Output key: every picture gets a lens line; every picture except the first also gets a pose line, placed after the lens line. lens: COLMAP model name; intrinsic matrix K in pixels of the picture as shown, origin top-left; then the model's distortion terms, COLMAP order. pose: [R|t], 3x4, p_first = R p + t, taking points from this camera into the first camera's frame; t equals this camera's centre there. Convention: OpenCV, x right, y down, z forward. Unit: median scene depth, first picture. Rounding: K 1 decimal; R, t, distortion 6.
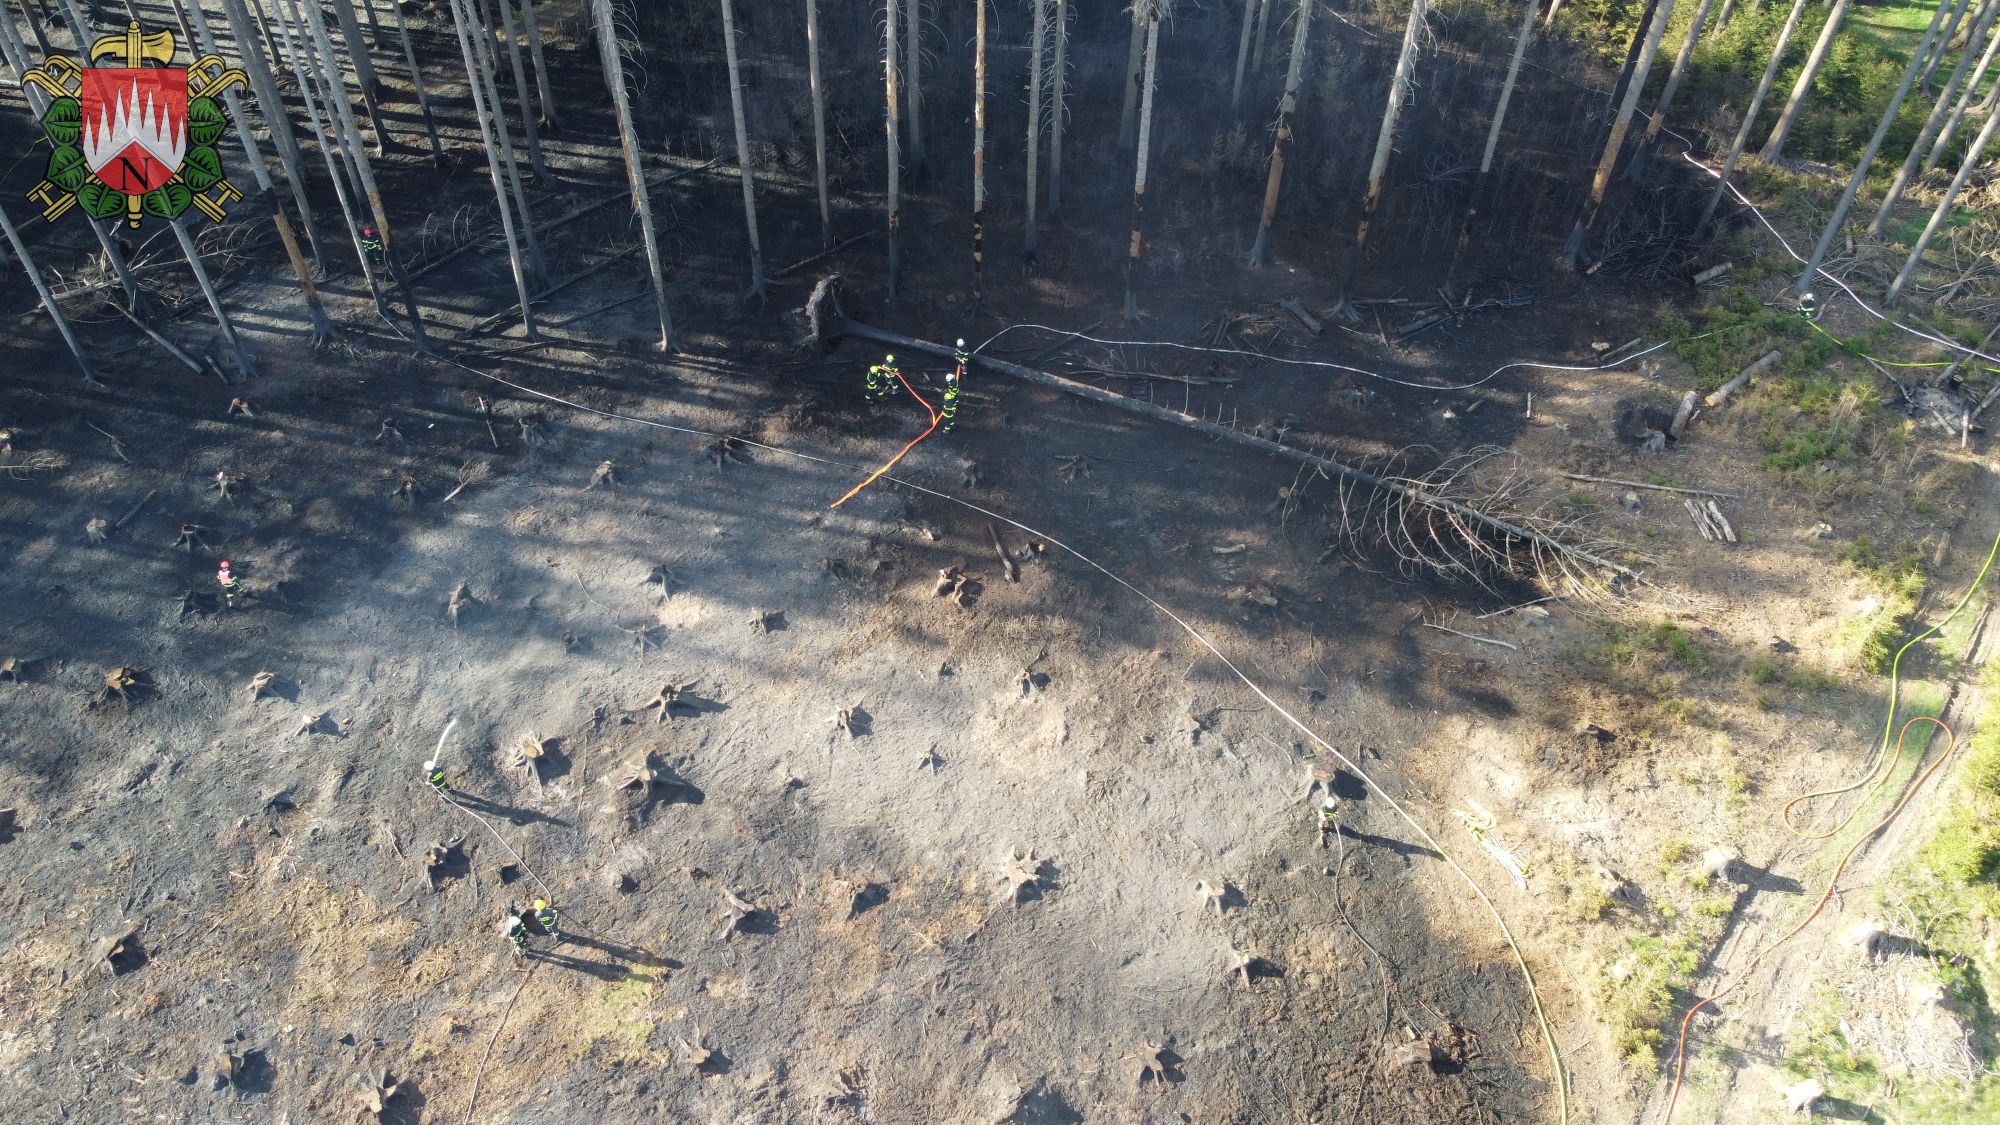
lens RADIAL K [[1524.7, 0, 993.9], [0, 1524.7, 563.5], [0, 0, 1]] dist [-0.007739, 0.002415]
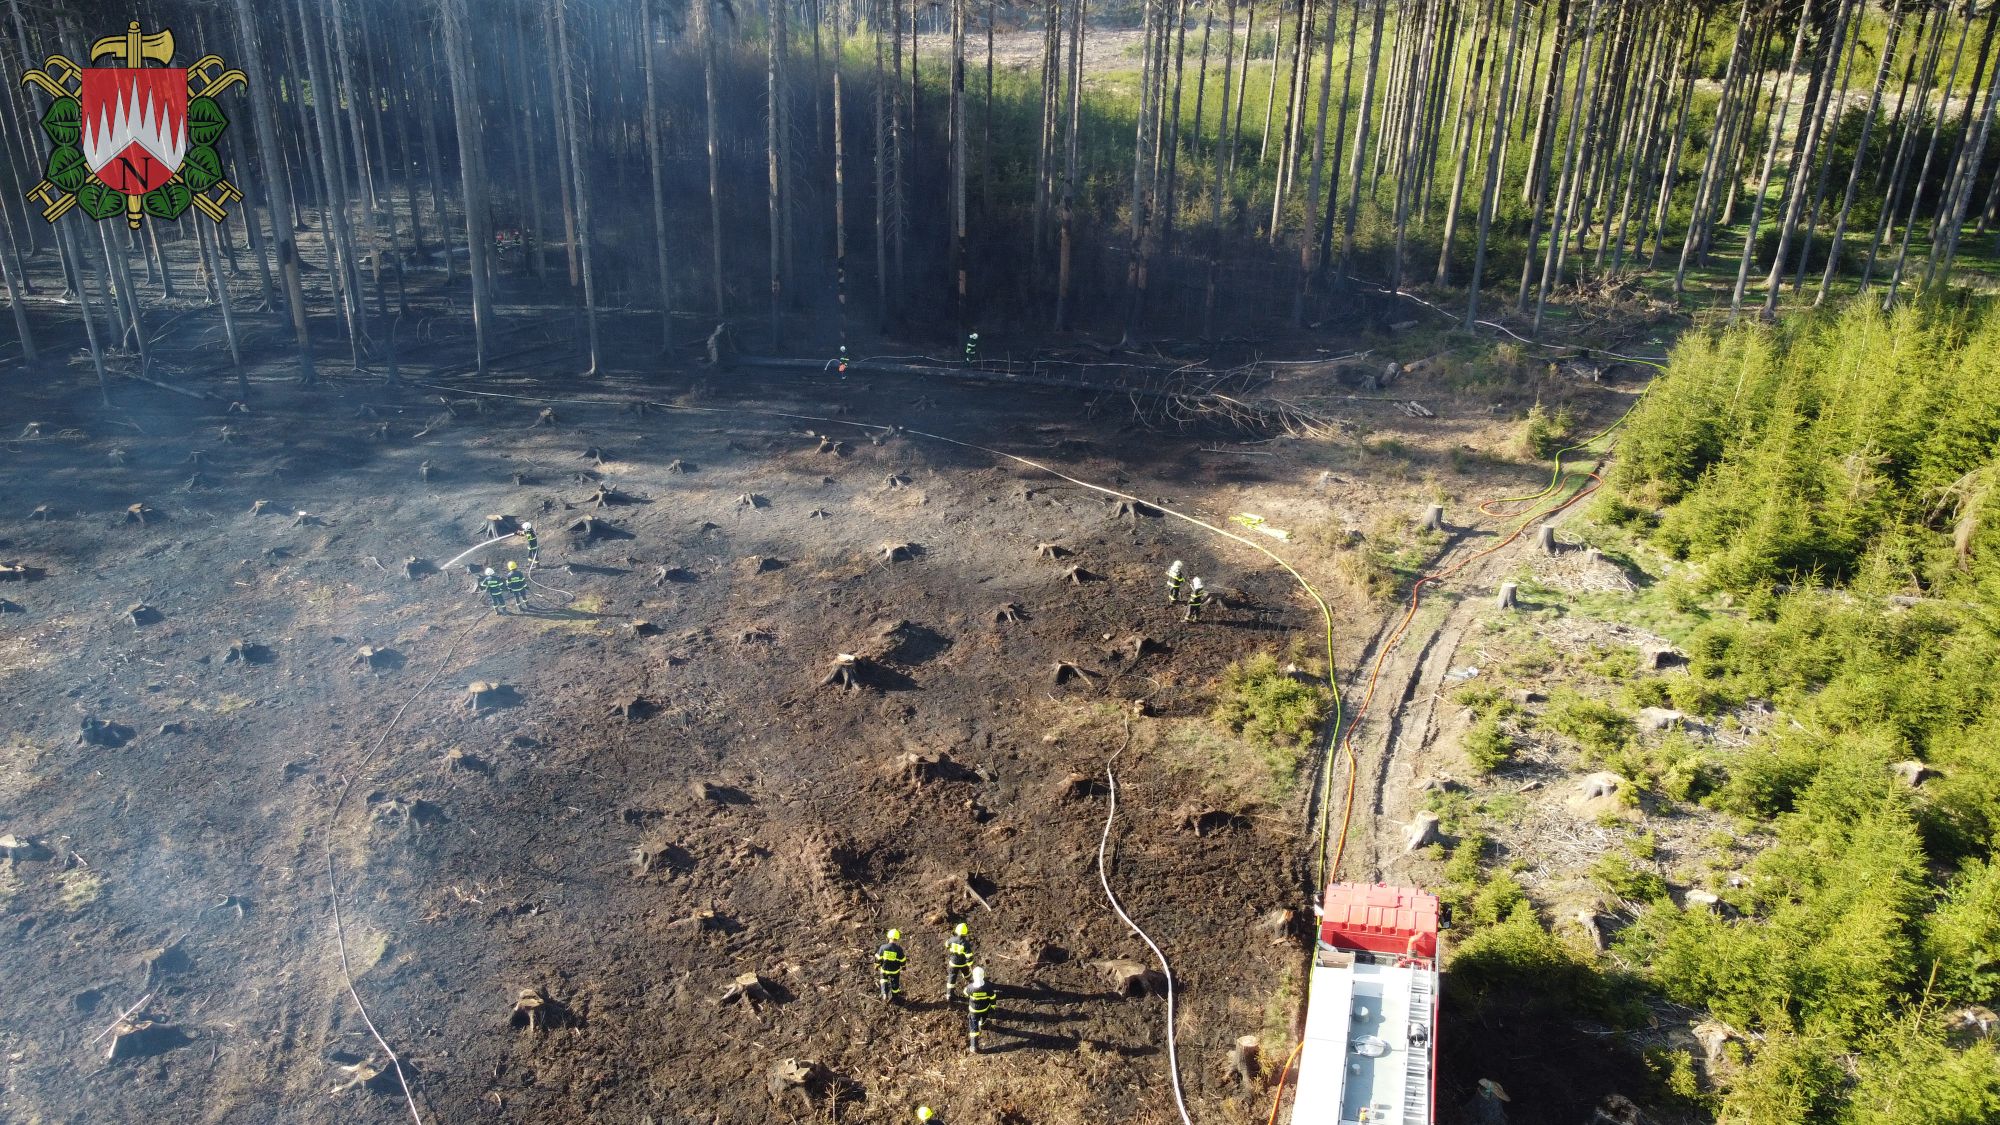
lens RADIAL K [[1524.7, 0, 993.9], [0, 1524.7, 563.5], [0, 0, 1]] dist [-0.007739, 0.002415]
pose [[0.994376, -0.042356, 0.097067, -0.021400], [0.076475, 0.921226, -0.381438, 0.629352], [-0.073264, 0.386716, 0.919284, -0.138576]]
